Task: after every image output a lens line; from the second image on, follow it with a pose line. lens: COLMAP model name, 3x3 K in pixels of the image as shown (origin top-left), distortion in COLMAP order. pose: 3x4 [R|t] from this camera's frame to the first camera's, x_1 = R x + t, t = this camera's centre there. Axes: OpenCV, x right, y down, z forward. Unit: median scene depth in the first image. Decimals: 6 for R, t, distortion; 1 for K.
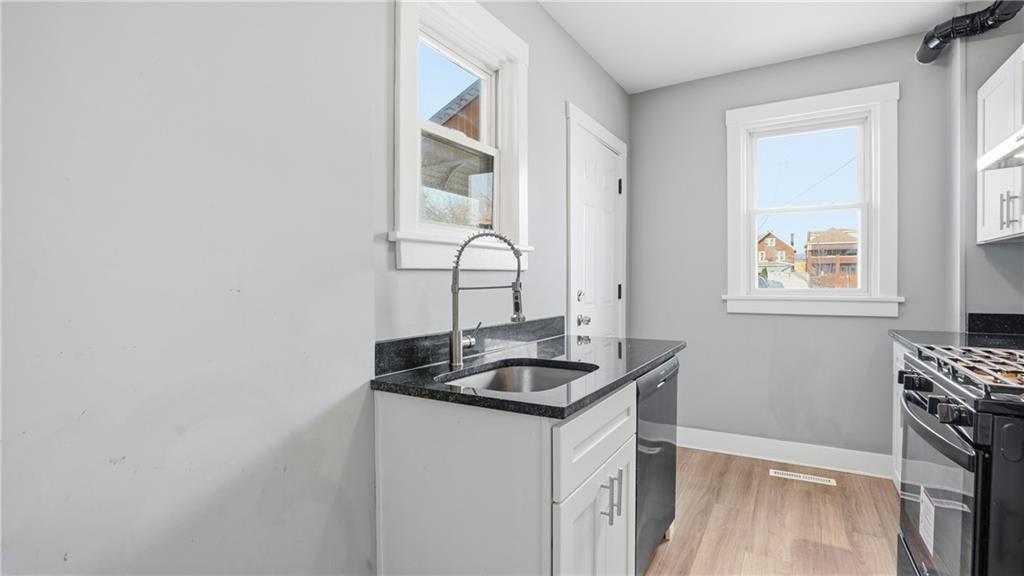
lens RADIAL K [[486.8, 0, 518.3], [0, 486.8, 283.1], [0, 0, 1]] dist [-0.015598, 0.001746]
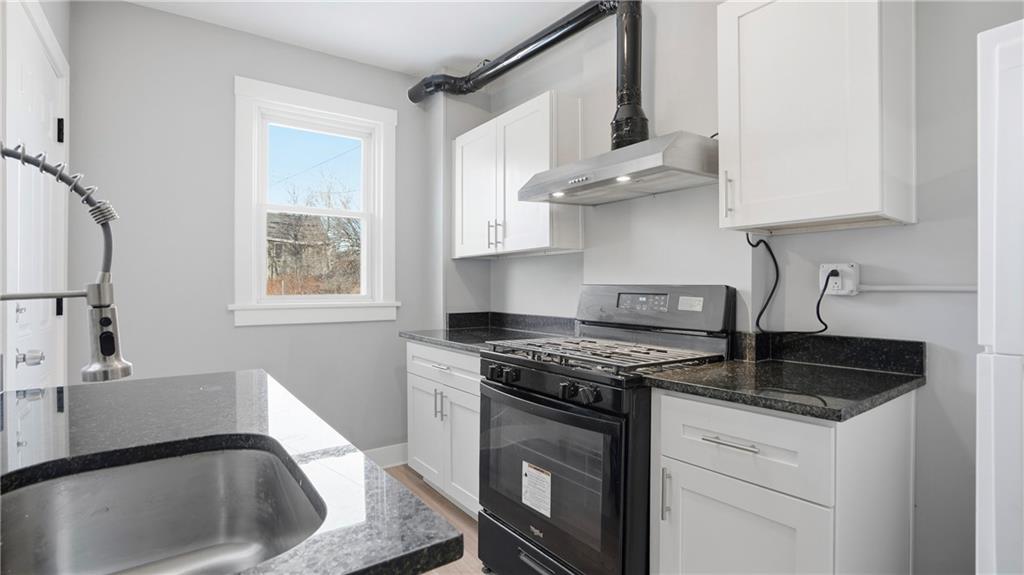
lens RADIAL K [[486.8, 0, 507.6], [0, 486.8, 282.3], [0, 0, 1]] dist [-0.015598, 0.001746]
pose [[0.401089, 0.013482, 0.915940, -0.151512], [0.003301, 0.999864, -0.016162, 0.002492], [-0.916033, 0.009506, 0.400990, 0.333146]]
